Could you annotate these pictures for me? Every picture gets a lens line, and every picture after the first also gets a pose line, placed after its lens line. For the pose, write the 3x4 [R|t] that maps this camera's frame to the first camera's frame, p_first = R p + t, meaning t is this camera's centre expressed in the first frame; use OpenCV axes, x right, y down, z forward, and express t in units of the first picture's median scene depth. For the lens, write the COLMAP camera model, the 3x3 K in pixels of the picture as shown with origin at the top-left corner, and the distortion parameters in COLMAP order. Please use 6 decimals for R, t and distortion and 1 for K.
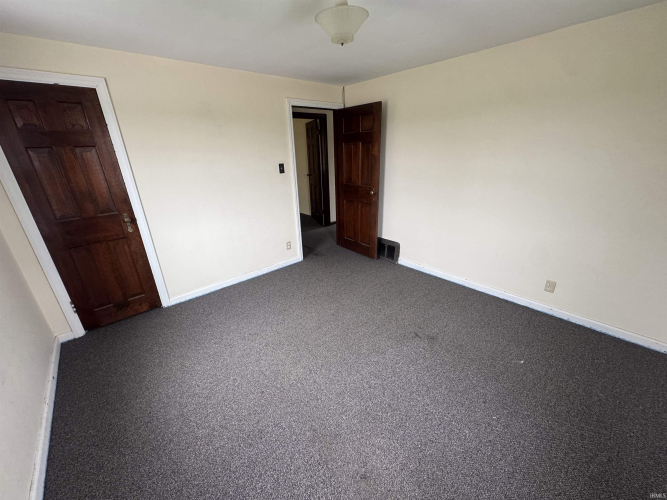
lens RADIAL K [[264.5, 0, 333.5], [0, 264.5, 250.0], [0, 0, 1]] dist [0.000361, -0.000228]
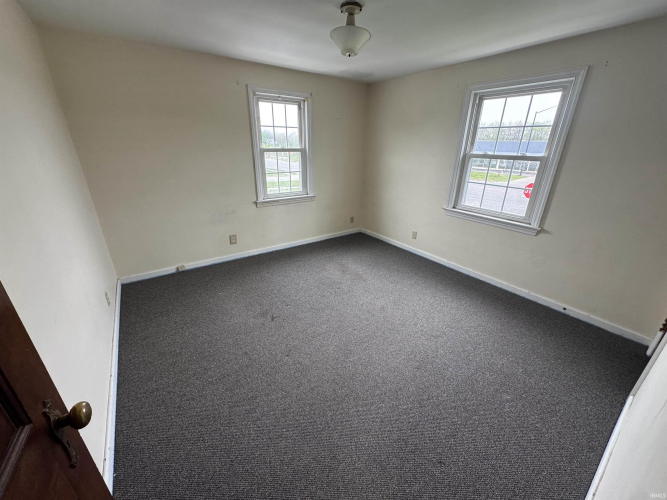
lens RADIAL K [[264.5, 0, 333.5], [0, 264.5, 250.0], [0, 0, 1]] dist [0.000361, -0.000228]
pose [[-0.994230, -0.030130, 0.102948, -0.023974], [0.048495, 0.729798, 0.681941, -0.594615], [-0.095679, 0.682998, -0.724126, 1.586029]]
